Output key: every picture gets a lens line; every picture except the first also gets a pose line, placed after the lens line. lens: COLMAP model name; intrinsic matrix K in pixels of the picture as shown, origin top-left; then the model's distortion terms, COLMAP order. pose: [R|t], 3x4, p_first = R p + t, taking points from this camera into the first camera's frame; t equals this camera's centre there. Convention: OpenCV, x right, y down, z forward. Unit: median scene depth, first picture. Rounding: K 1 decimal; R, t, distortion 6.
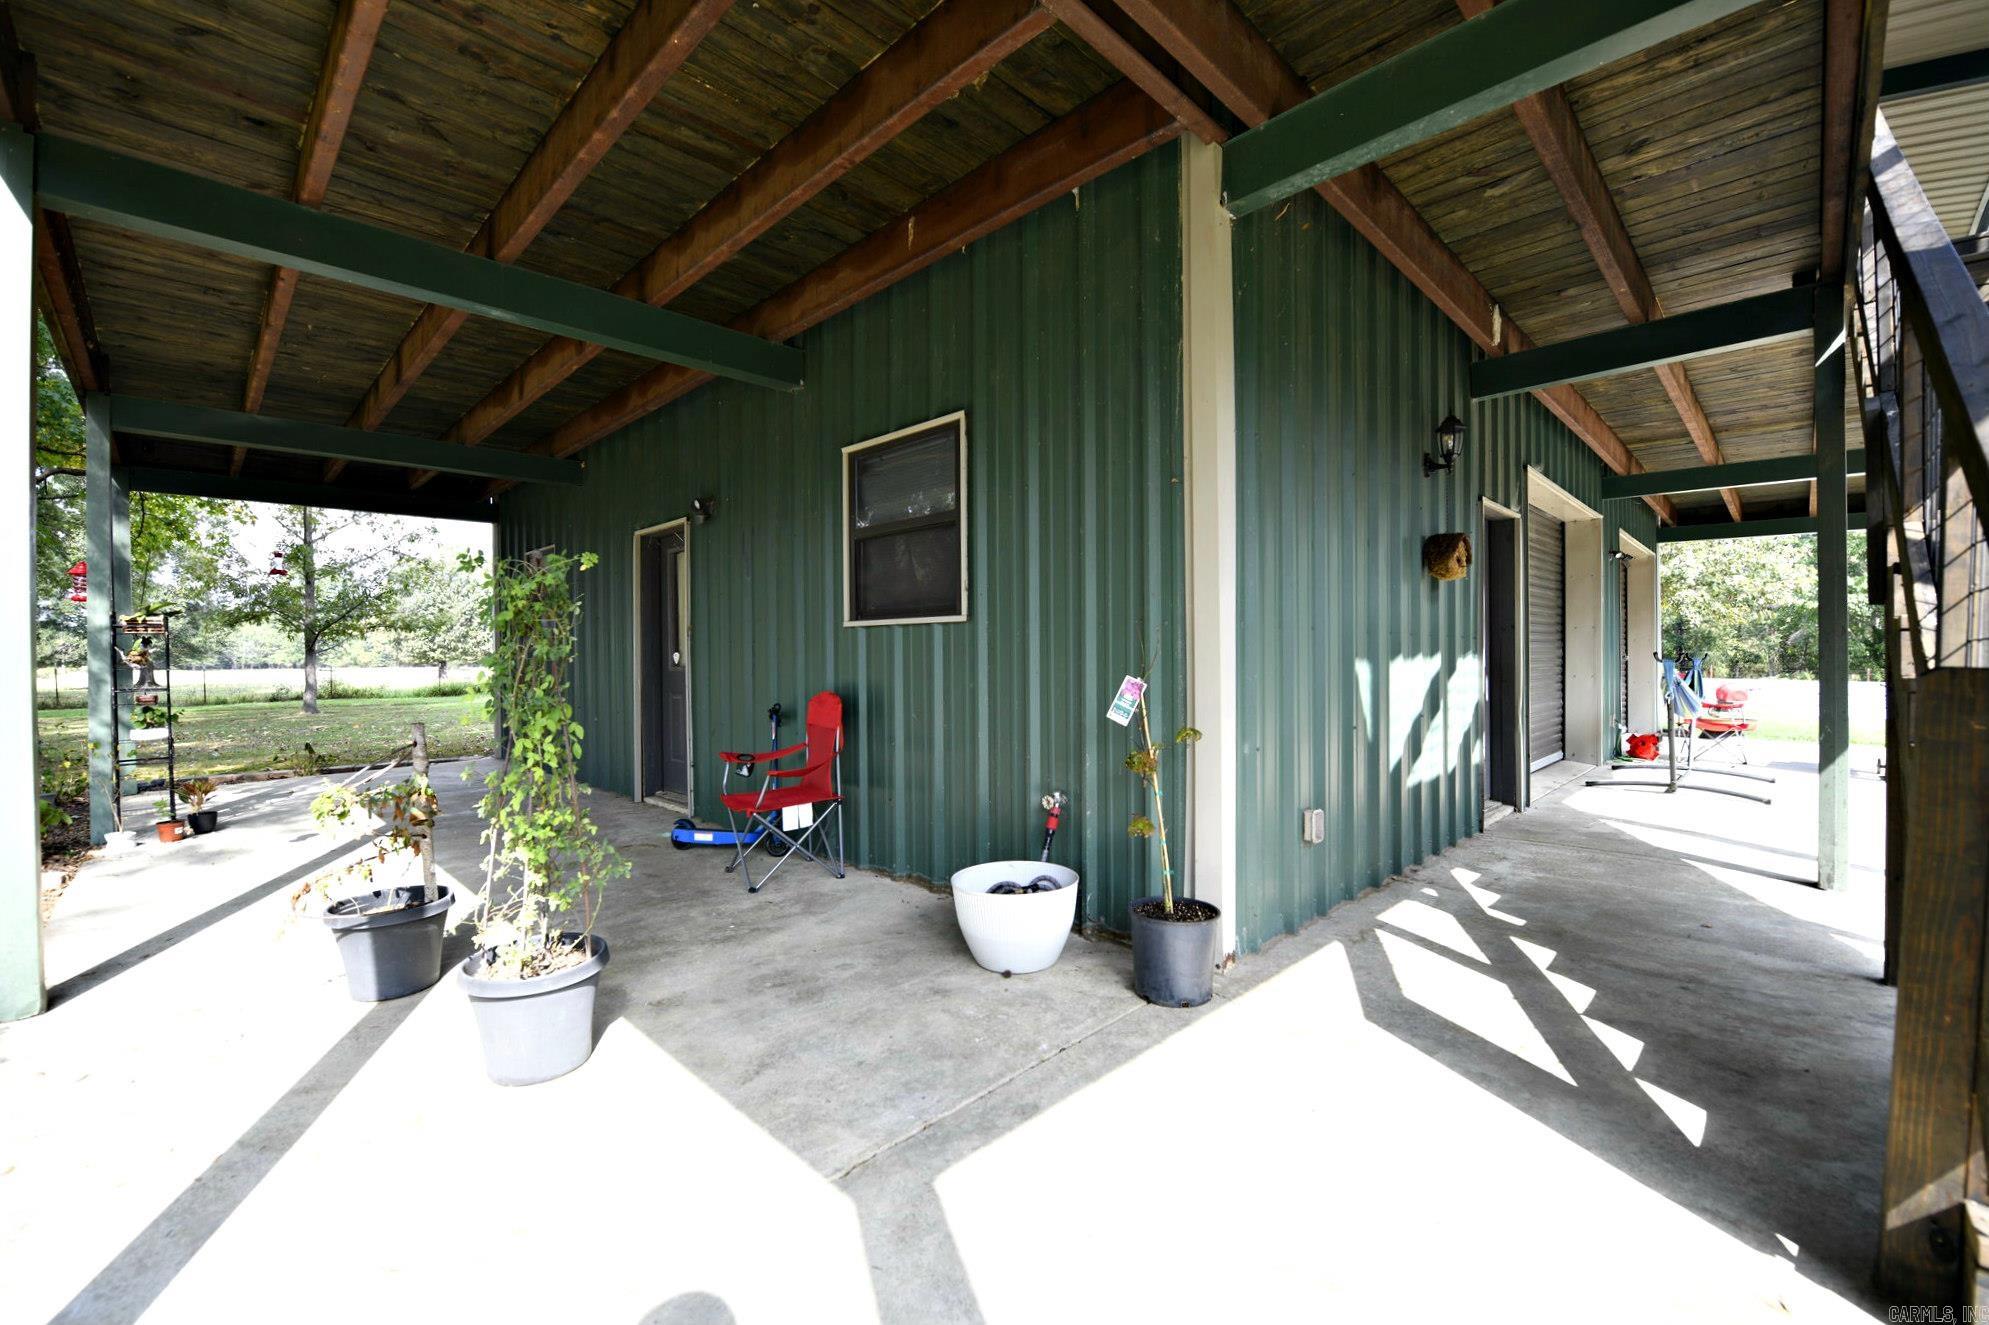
lens RADIAL K [[824.2, 0, 994.5], [0, 824.2, 662.5], [0, 0, 1]] dist [-0.020658, -0.000936]
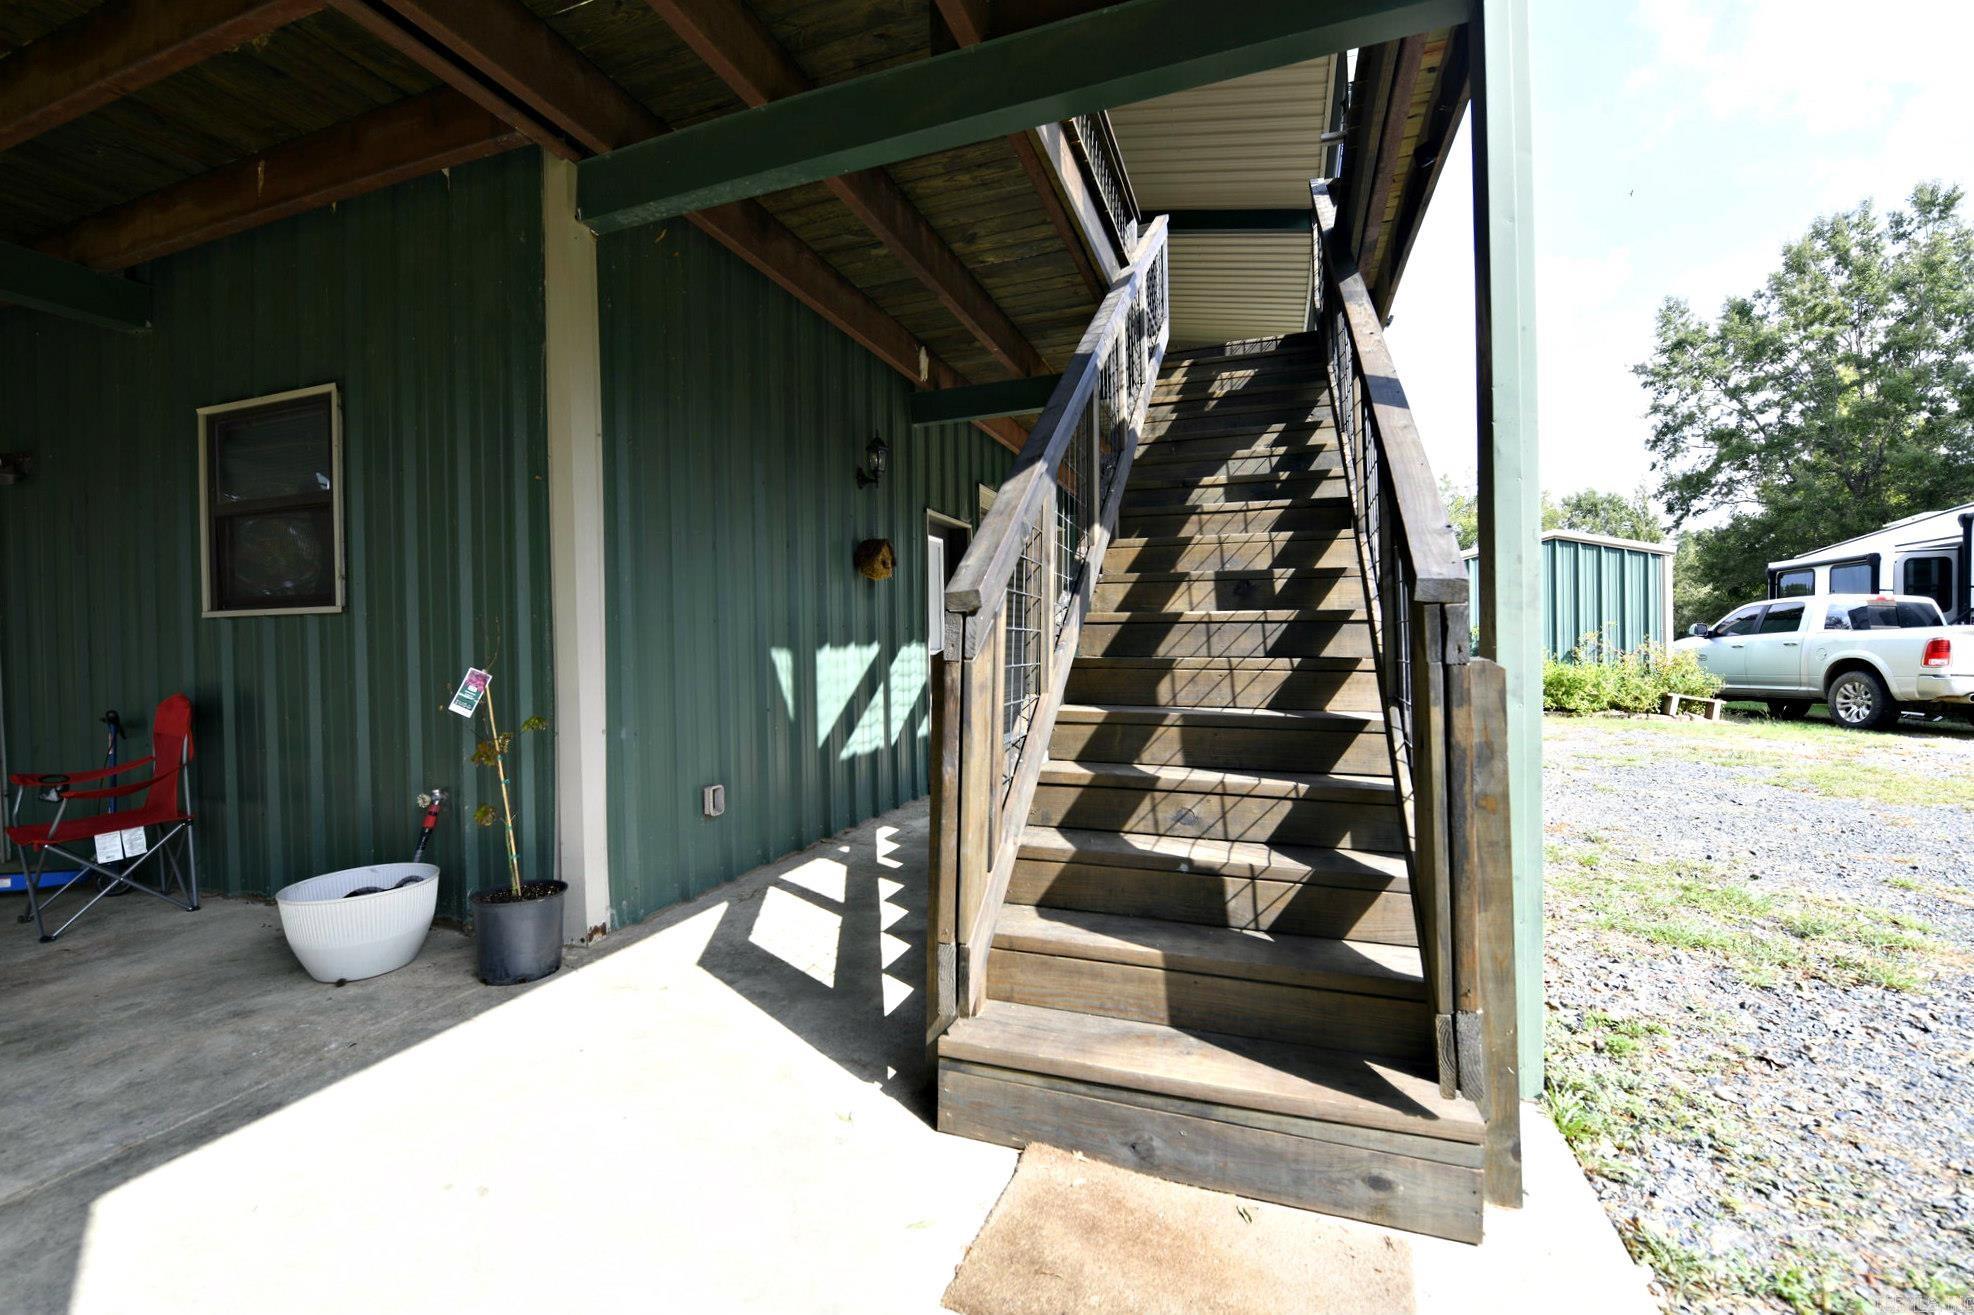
lens RADIAL K [[822.2, 0, 995.9], [0, 822.2, 656.0], [0, 0, 1]] dist [-0.023514, -0.000565]
pose [[0.895093, -0.016227, 0.445584, 0.246029], [0.014669, 0.999868, 0.006945, 0.003400], [-0.445638, 0.000320, 0.895213, -0.153762]]
